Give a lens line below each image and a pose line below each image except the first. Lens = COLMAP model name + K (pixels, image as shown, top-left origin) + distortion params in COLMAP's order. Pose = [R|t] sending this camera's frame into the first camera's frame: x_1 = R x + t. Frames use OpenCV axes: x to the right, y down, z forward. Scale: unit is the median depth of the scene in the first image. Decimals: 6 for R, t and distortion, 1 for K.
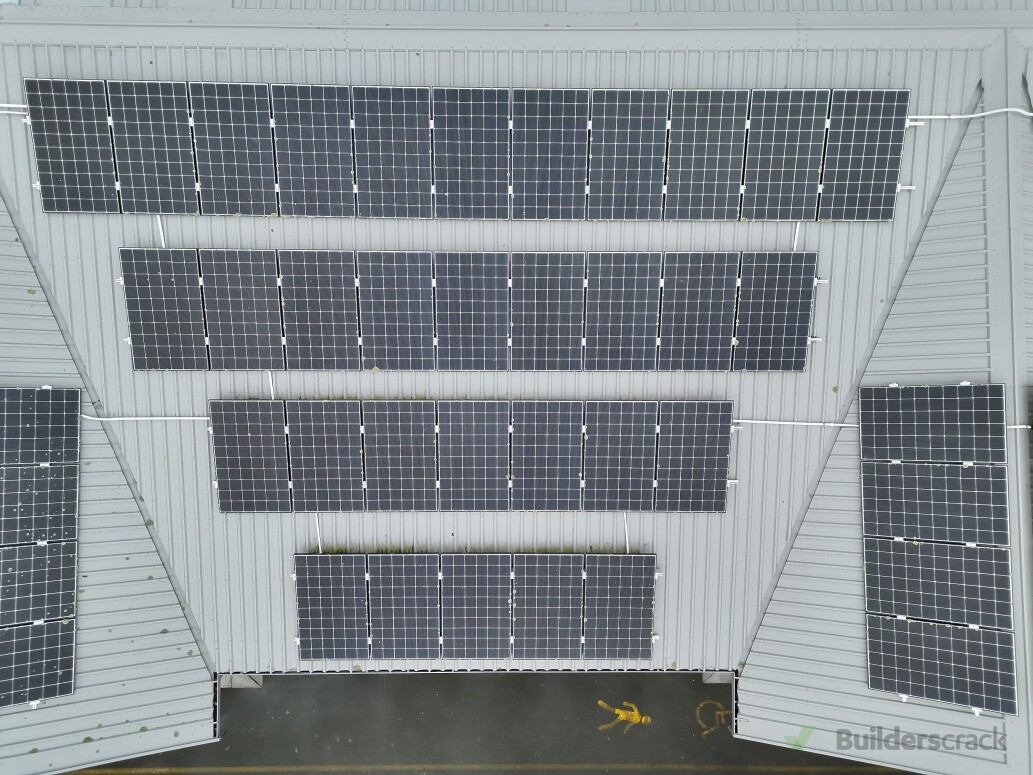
lens RADIAL K [[723.8, 0, 516.6], [0, 723.8, 385.3], [0, 0, 1]] dist [0.001200, 0.001966]
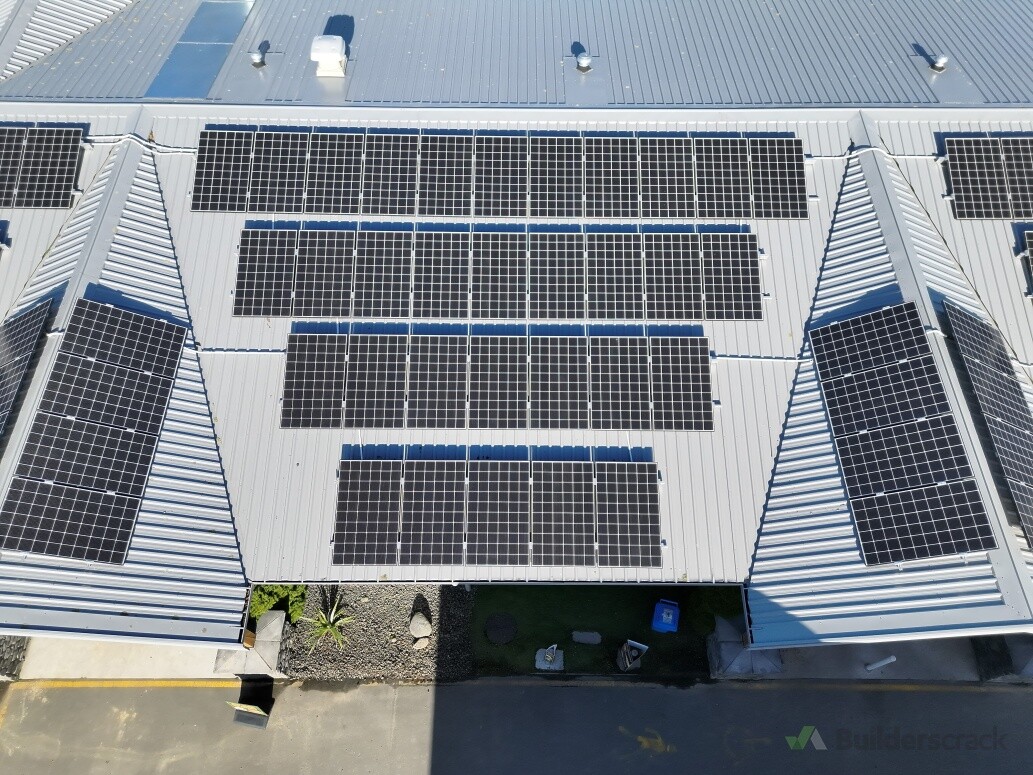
lens RADIAL K [[723.8, 0, 518.3], [0, 723.8, 391.6], [0, 0, 1]] dist [0.001200, 0.001966]
pose [[0.999974, -0.000253, -0.007206, -0.017045], [-0.003019, 0.892891, -0.450263, 0.643352], [0.006549, 0.450273, 0.892867, -0.066543]]
